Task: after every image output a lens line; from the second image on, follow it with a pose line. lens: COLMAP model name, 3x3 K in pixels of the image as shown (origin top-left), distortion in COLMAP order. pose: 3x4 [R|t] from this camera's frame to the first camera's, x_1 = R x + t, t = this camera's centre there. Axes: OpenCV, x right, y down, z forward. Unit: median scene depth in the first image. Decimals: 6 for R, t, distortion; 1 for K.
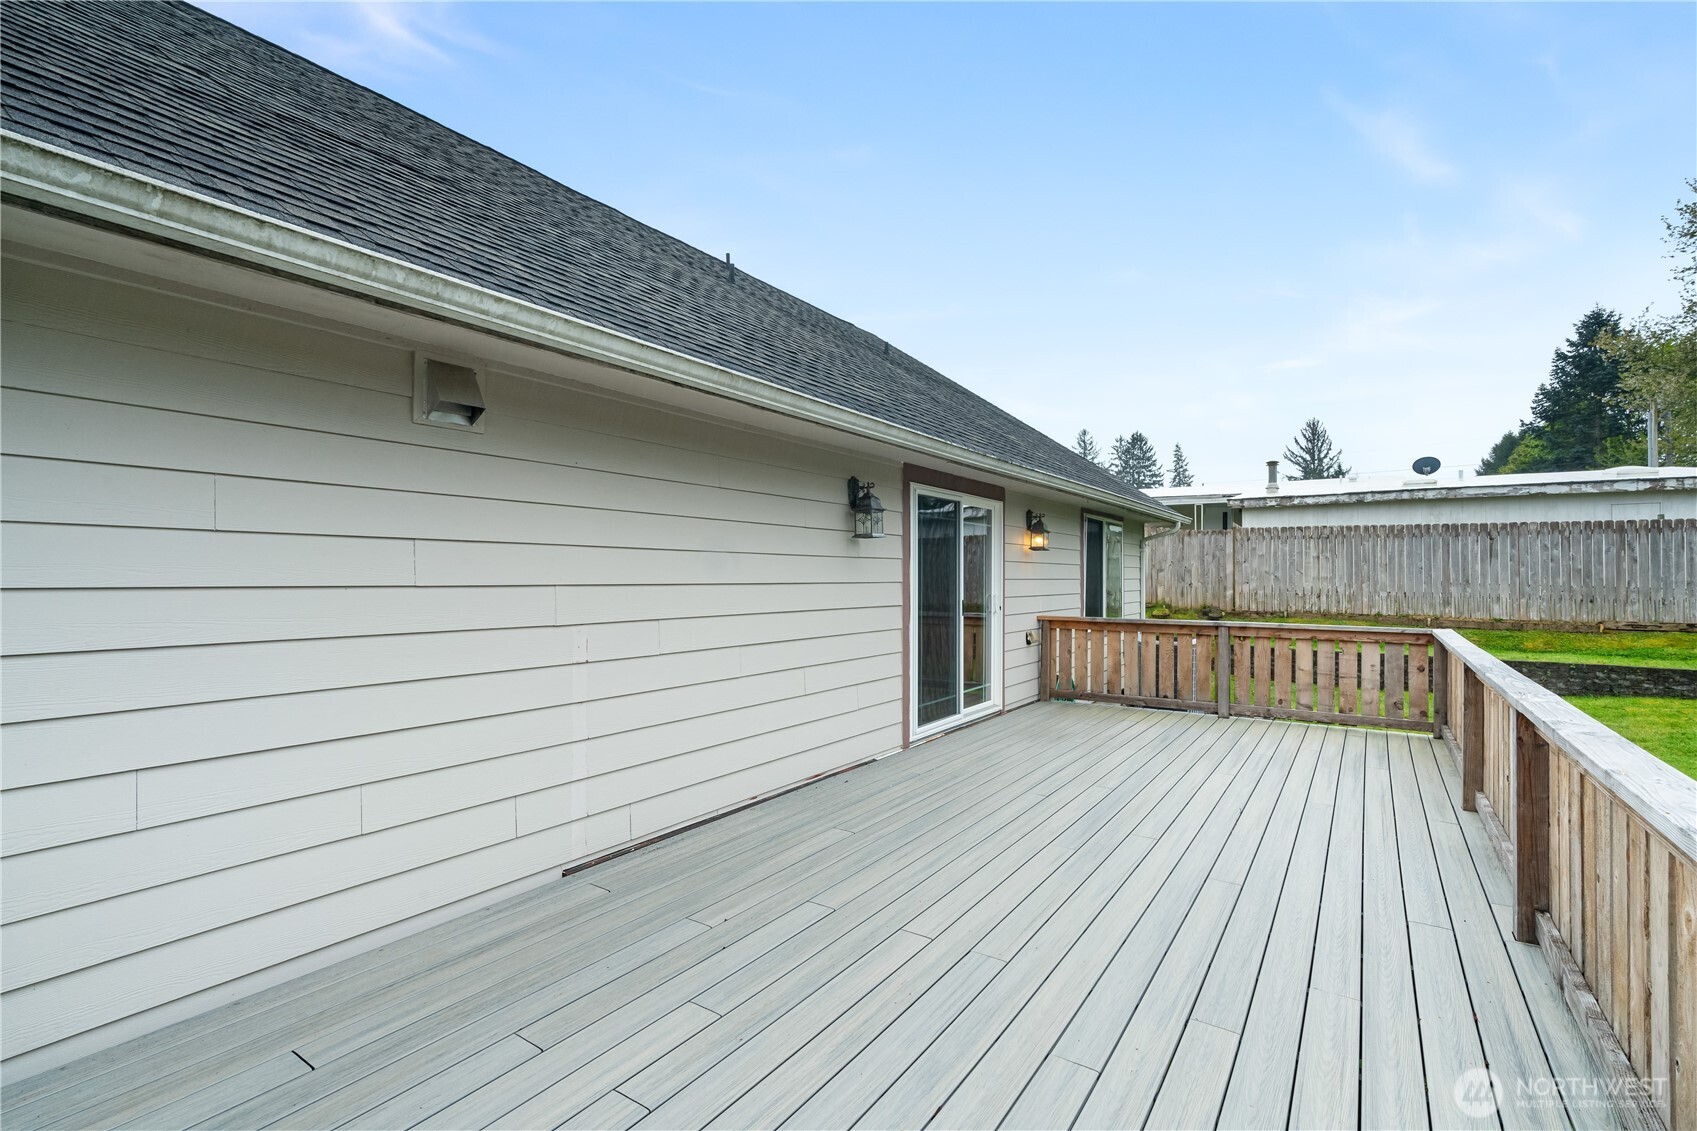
lens RADIAL K [[768.2, 0, 848.2], [0, 768.2, 567.8], [0, 0, 1]] dist [-0.008076, -0.001234]
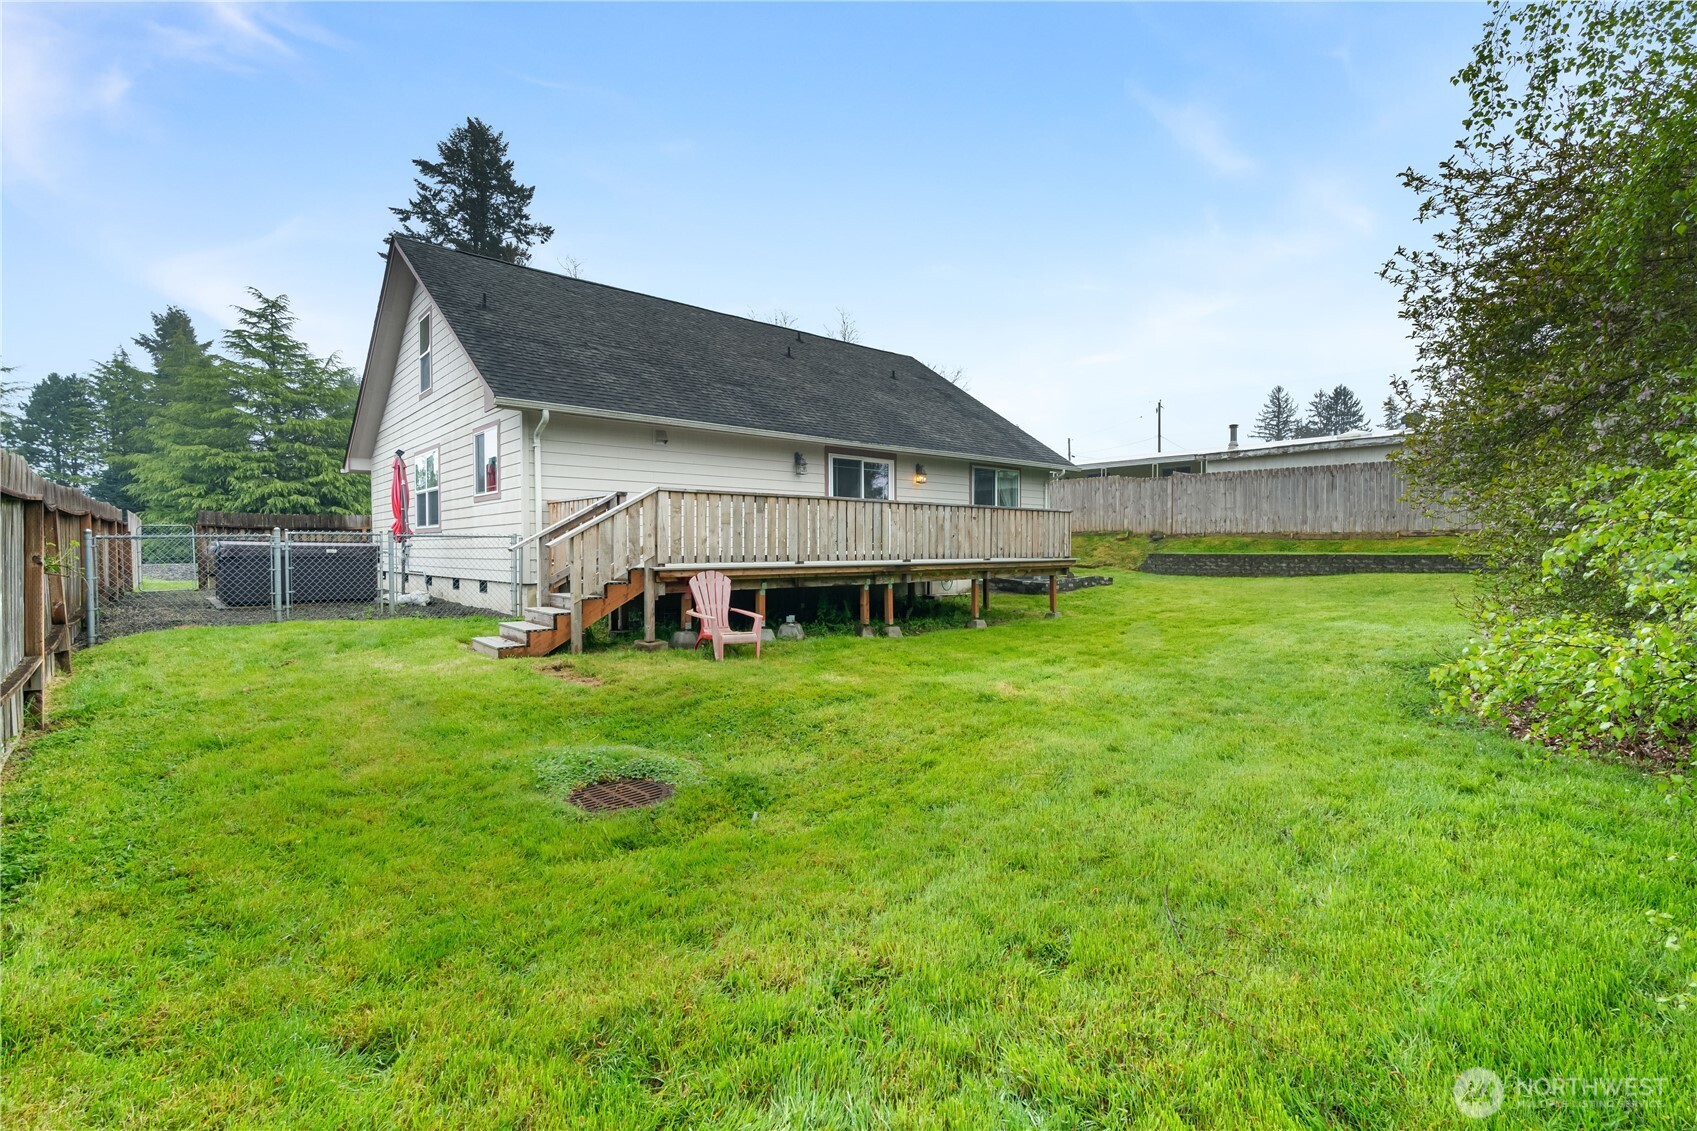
lens RADIAL K [[768.2, 0, 847.1], [0, 768.2, 562.0], [0, 0, 1]] dist [-0.008076, -0.001234]
pose [[0.970127, -0.004234, -0.242560, 0.290468], [0.010735, 0.999618, 0.025485, 0.070769], [0.242359, -0.027328, 0.969802, -0.560367]]
